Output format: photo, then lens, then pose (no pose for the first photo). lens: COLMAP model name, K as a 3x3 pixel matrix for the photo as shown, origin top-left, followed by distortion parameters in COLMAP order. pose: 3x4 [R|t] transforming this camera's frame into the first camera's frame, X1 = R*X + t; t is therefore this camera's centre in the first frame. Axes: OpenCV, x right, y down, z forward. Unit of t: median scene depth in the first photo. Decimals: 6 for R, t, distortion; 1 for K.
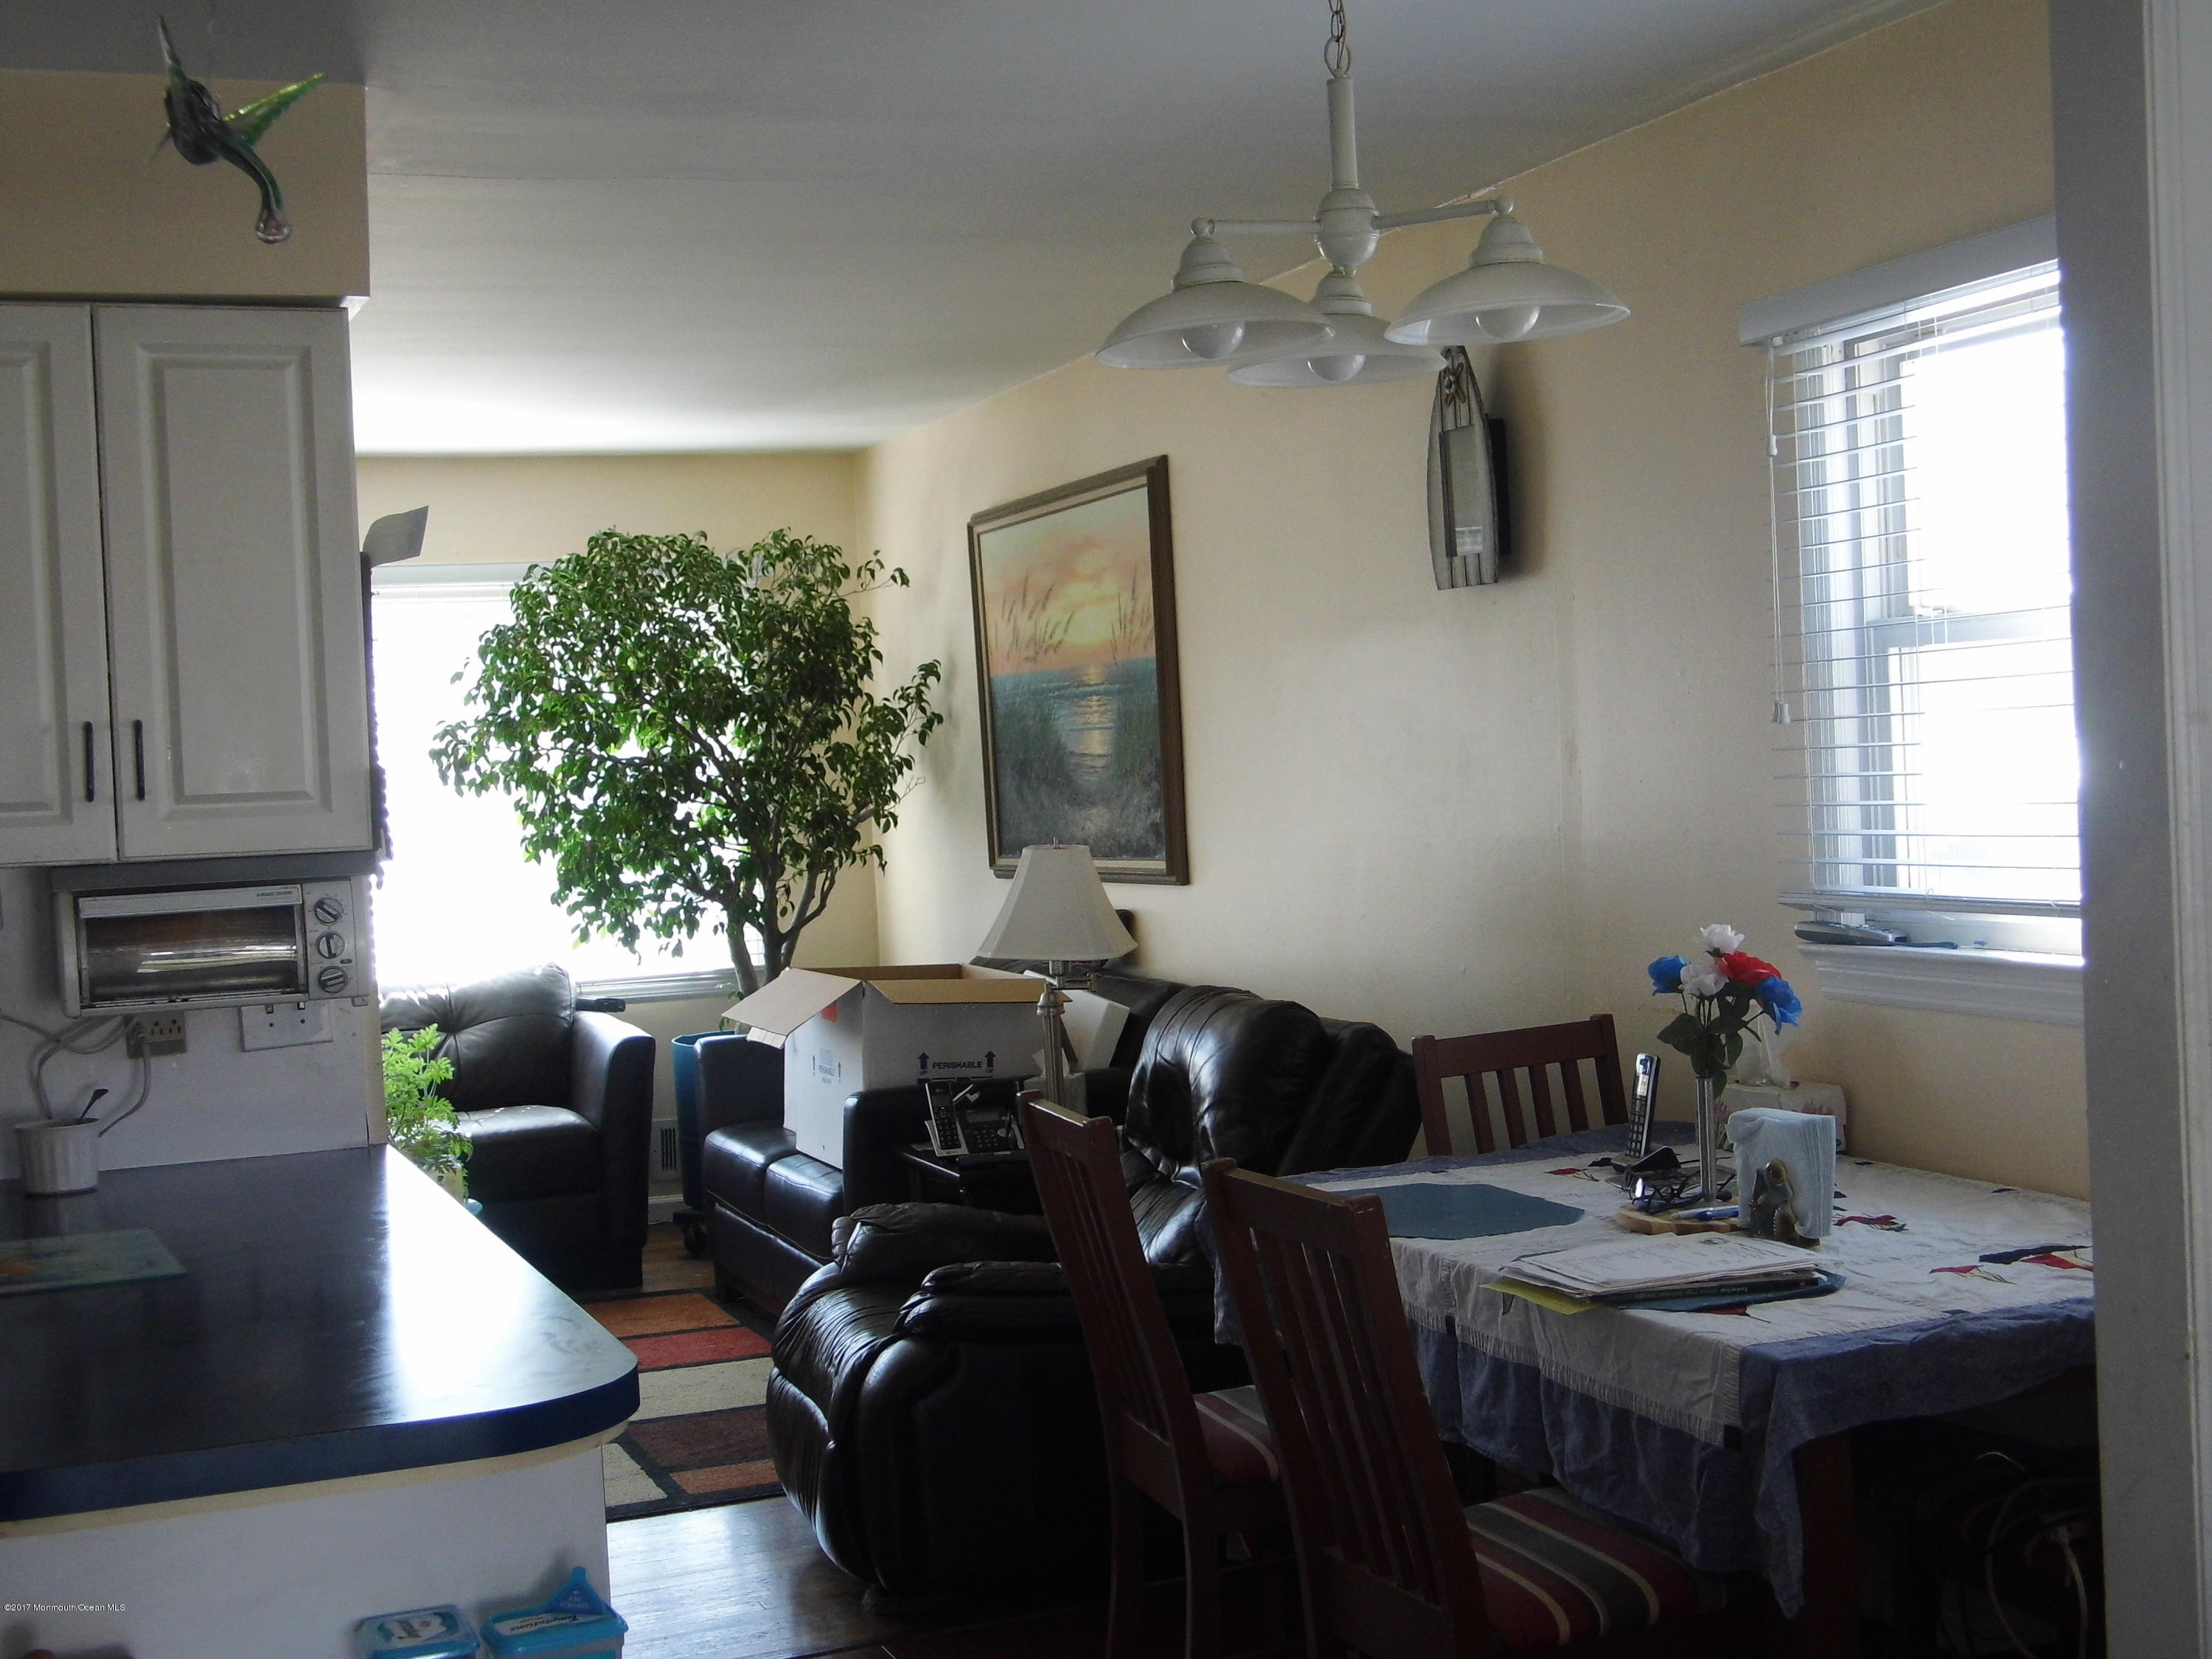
lens RADIAL K [[2815.6, 0, 1110.1], [0, 2815.6, 836.1], [0, 0, 1]] dist [-0.001433, -0.003392]
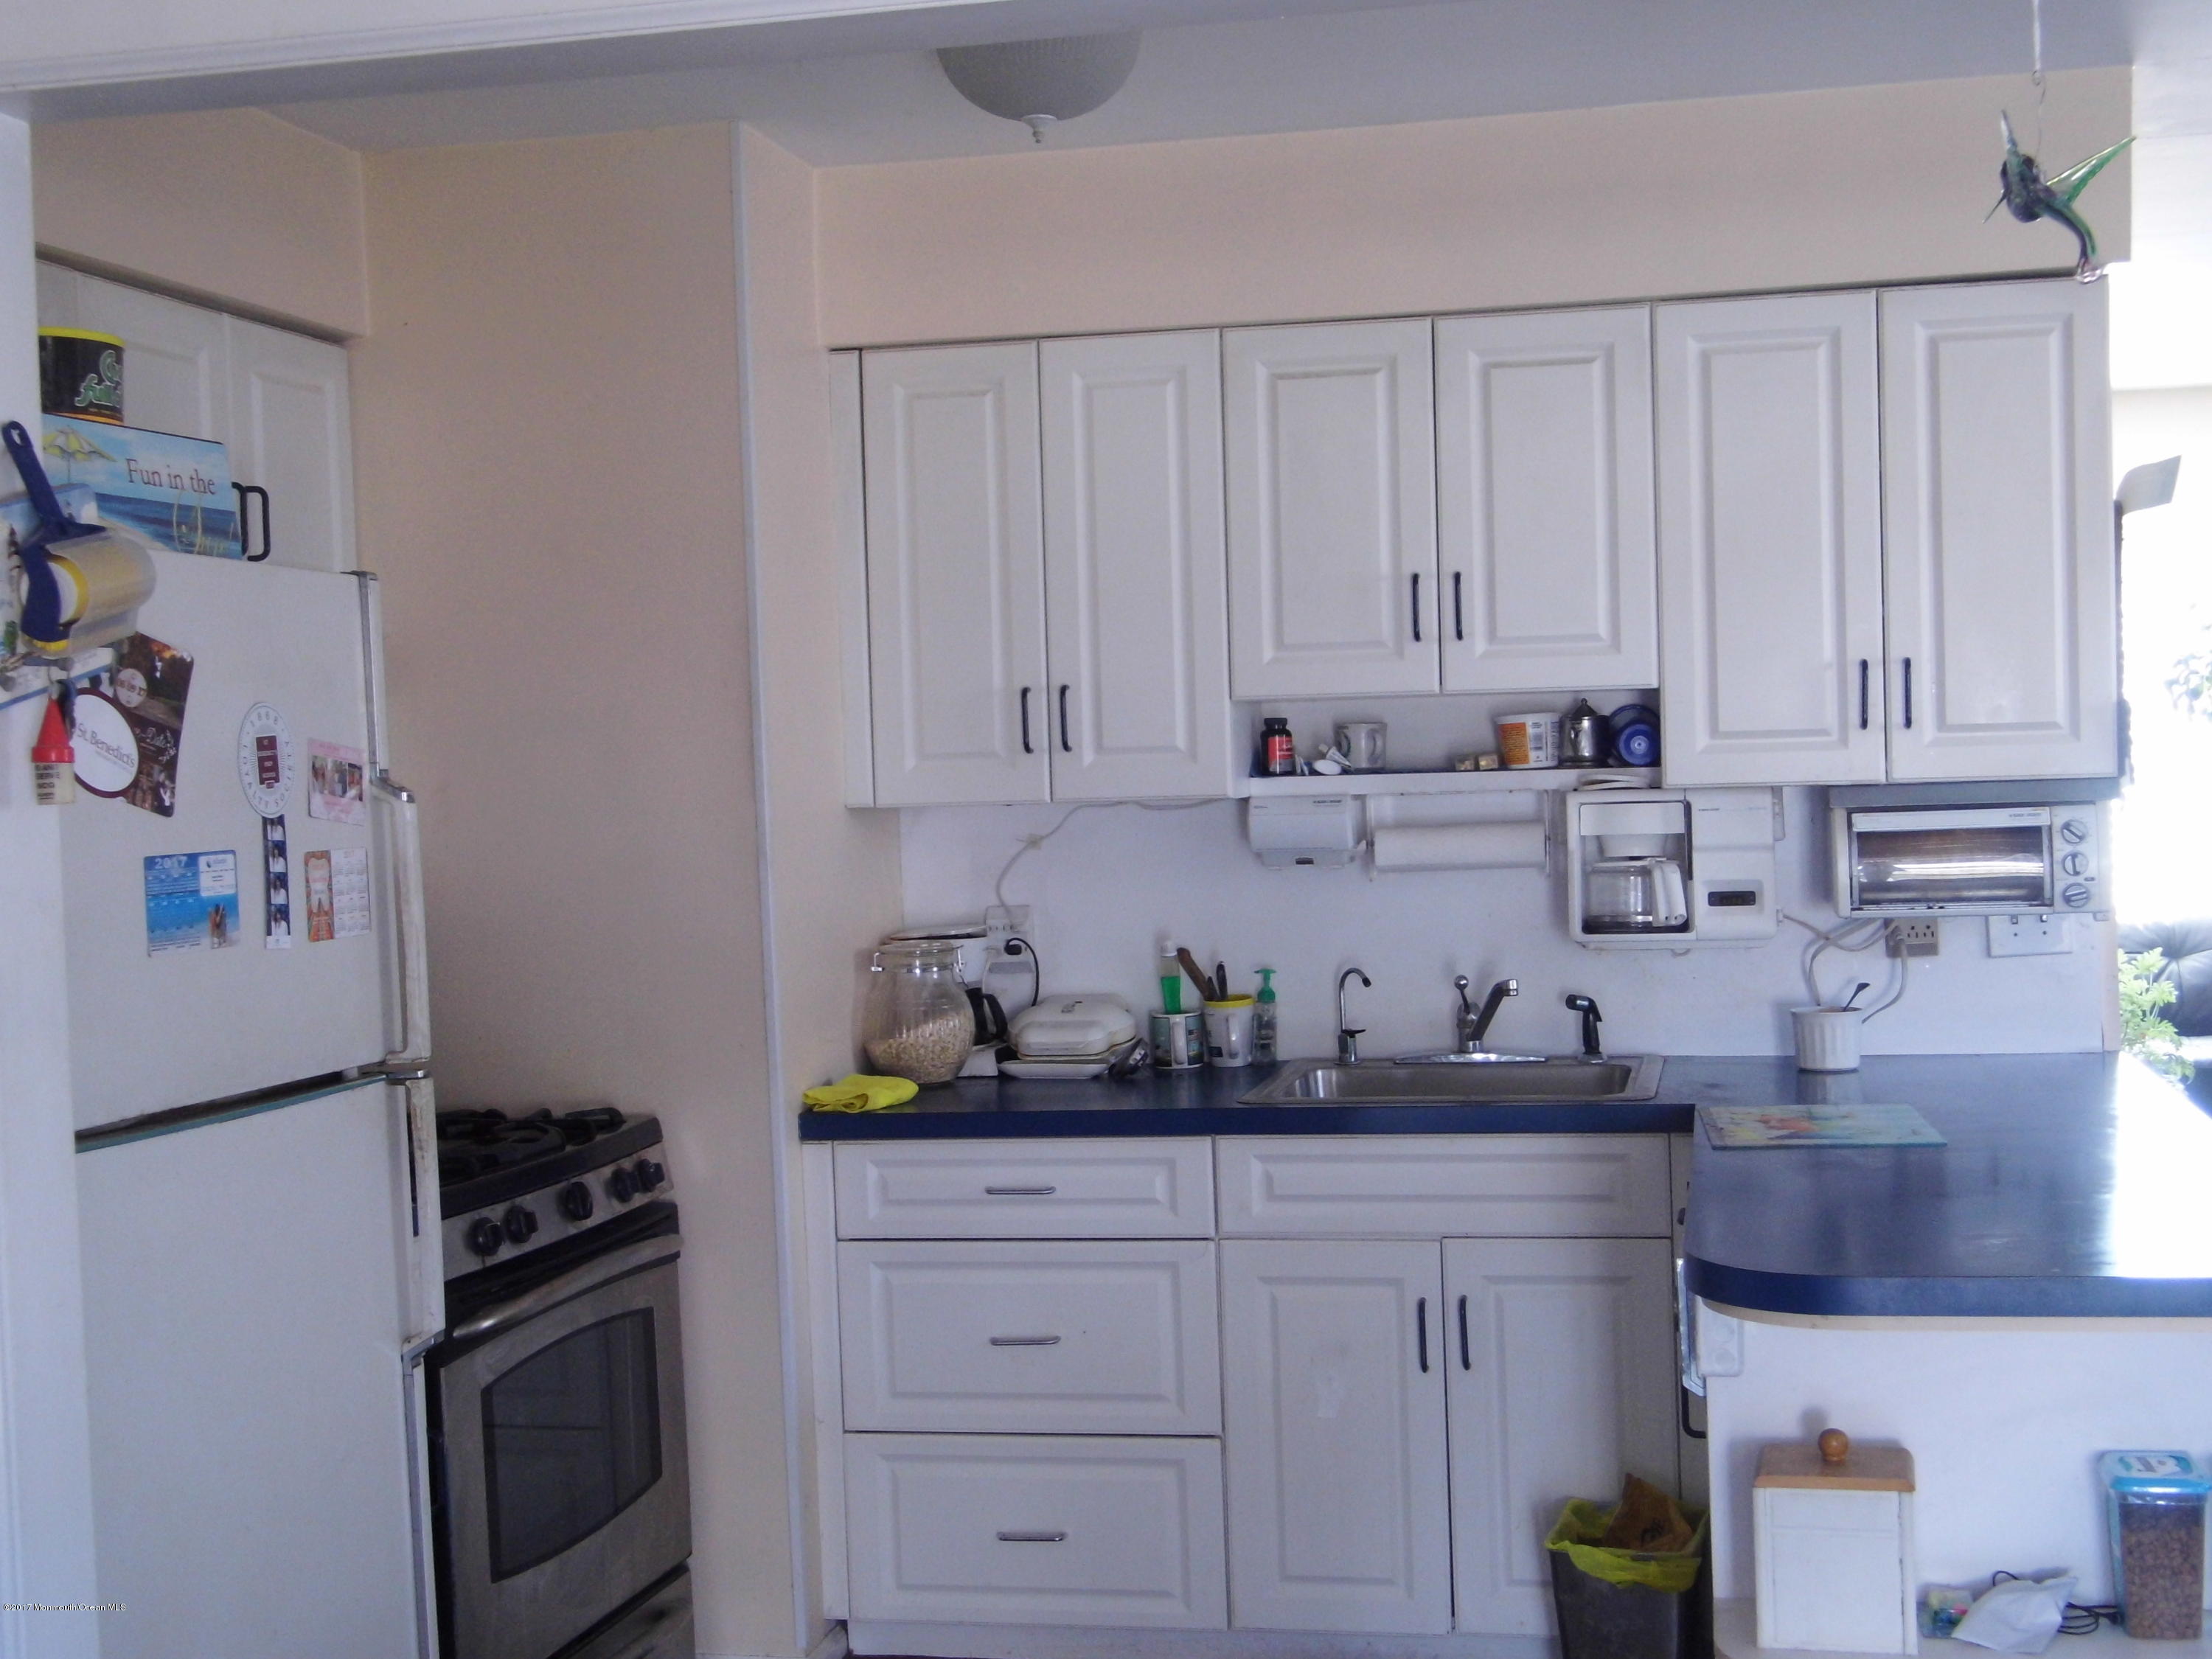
lens RADIAL K [[2815.6, 0, 1110.1], [0, 2815.6, 836.1], [0, 0, 1]] dist [-0.001433, -0.003392]
pose [[0.831628, 0.033643, -0.554313, 0.015754], [-0.018401, 0.999285, 0.033043, -0.001004], [0.555028, -0.017279, 0.831652, -0.112708]]
